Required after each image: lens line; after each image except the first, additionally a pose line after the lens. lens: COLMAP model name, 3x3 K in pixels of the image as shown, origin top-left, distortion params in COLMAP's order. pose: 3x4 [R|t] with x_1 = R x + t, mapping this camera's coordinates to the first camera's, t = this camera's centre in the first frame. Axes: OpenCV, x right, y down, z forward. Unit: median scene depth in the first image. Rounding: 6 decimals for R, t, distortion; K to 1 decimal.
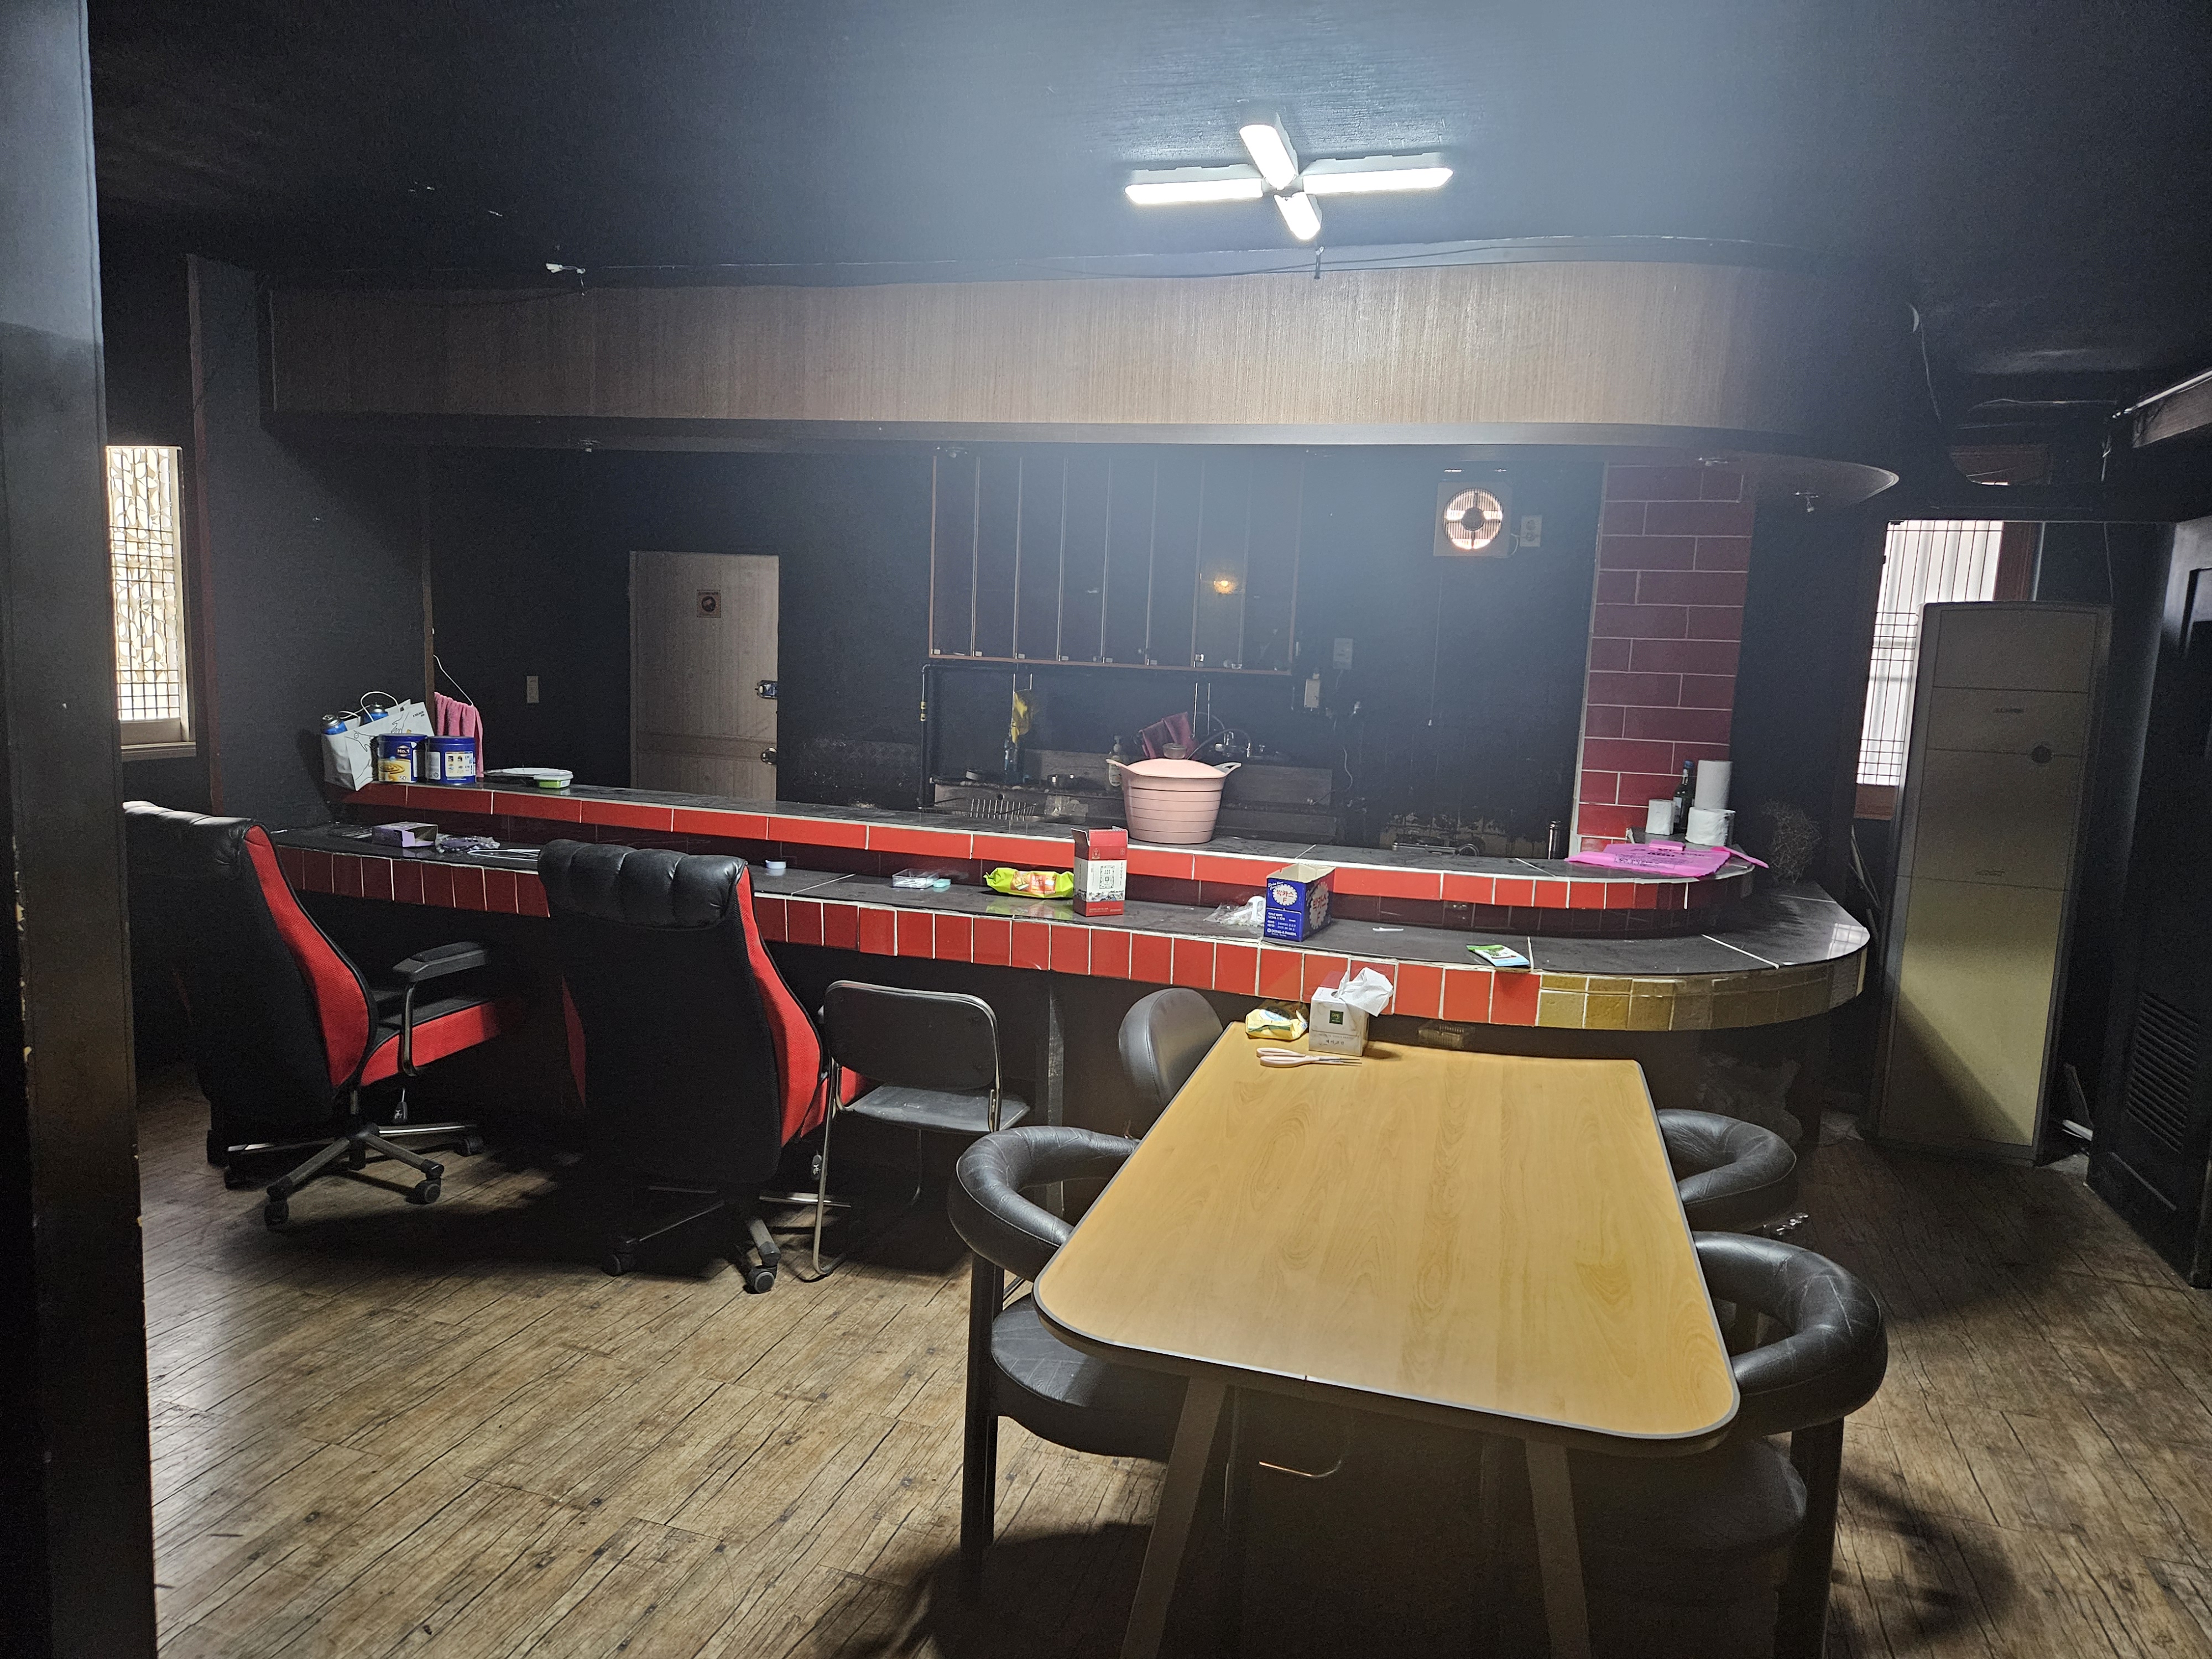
lens RADIAL K [[1458.4, 0, 1106.0], [0, 1458.4, 829.5], [0, 0, 1]] dist [0.002159, 0.000435]
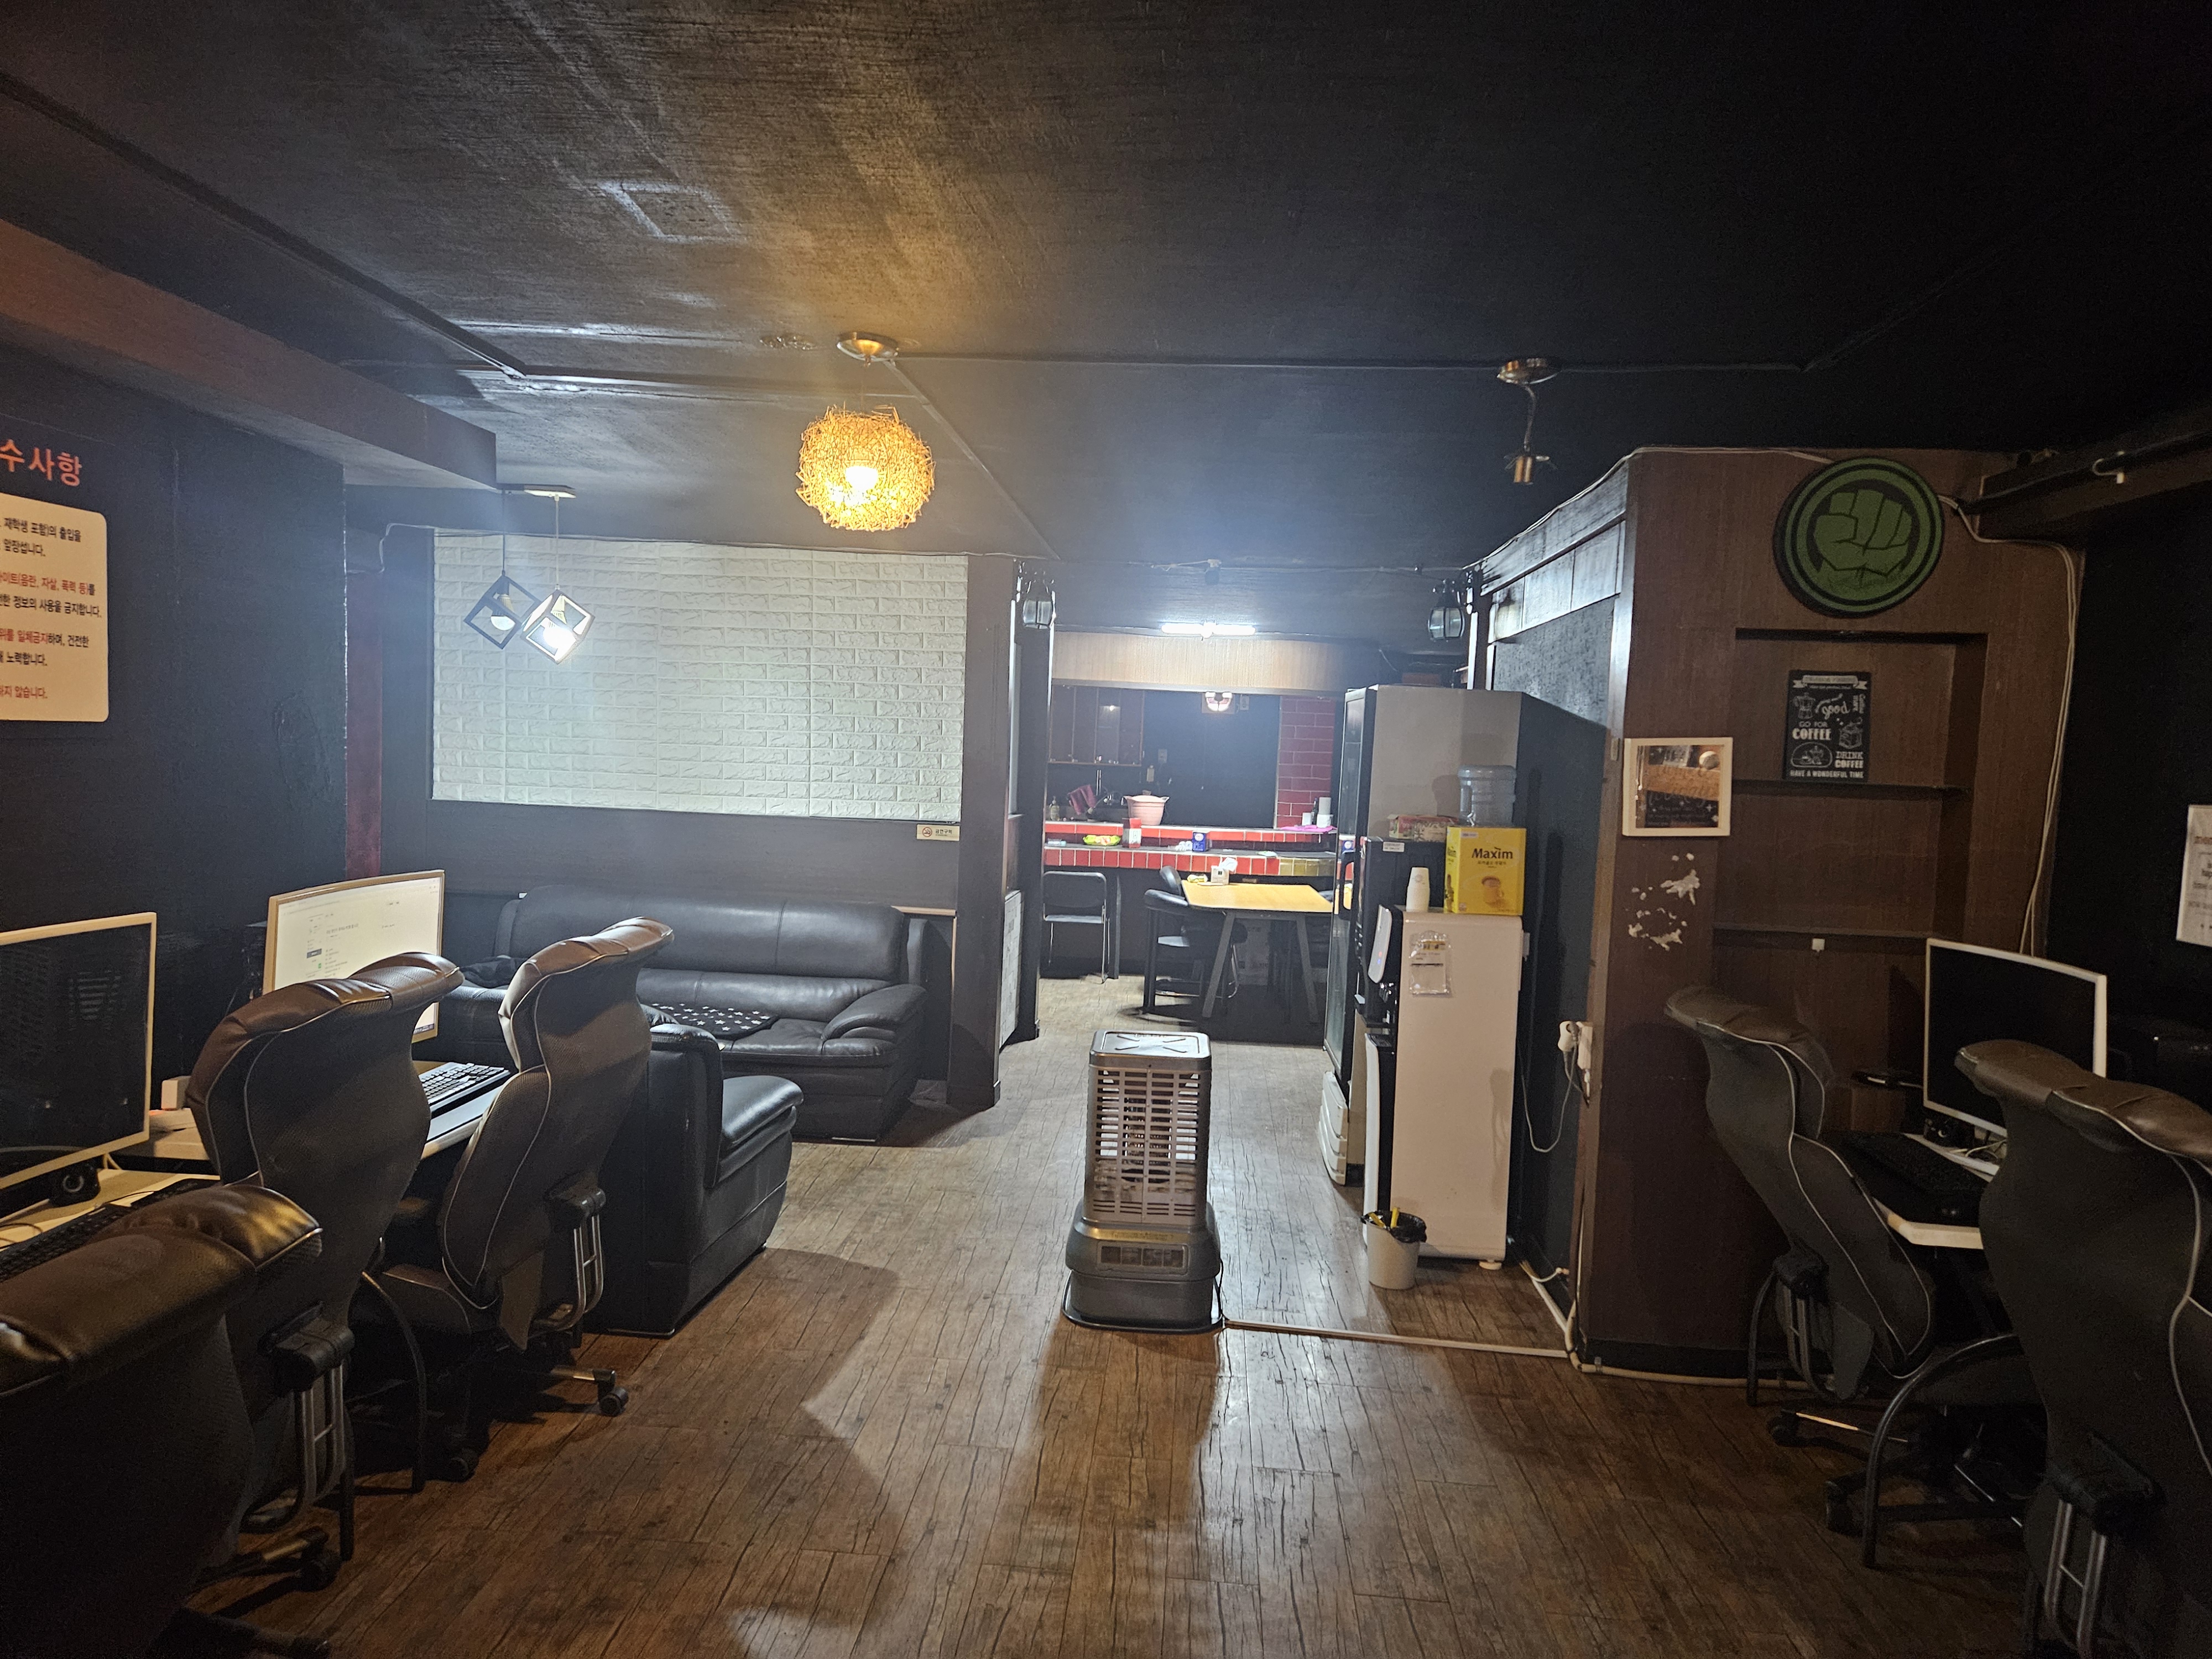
lens RADIAL K [[1458.4, 0, 1106.0], [0, 1458.4, 829.5], [0, 0, 1]] dist [0.002159, 0.000435]
pose [[0.966163, -0.016738, 0.257389, -0.760625], [0.033480, 0.997588, -0.060799, 0.185700], [-0.255751, 0.067359, 0.964393, -1.698125]]
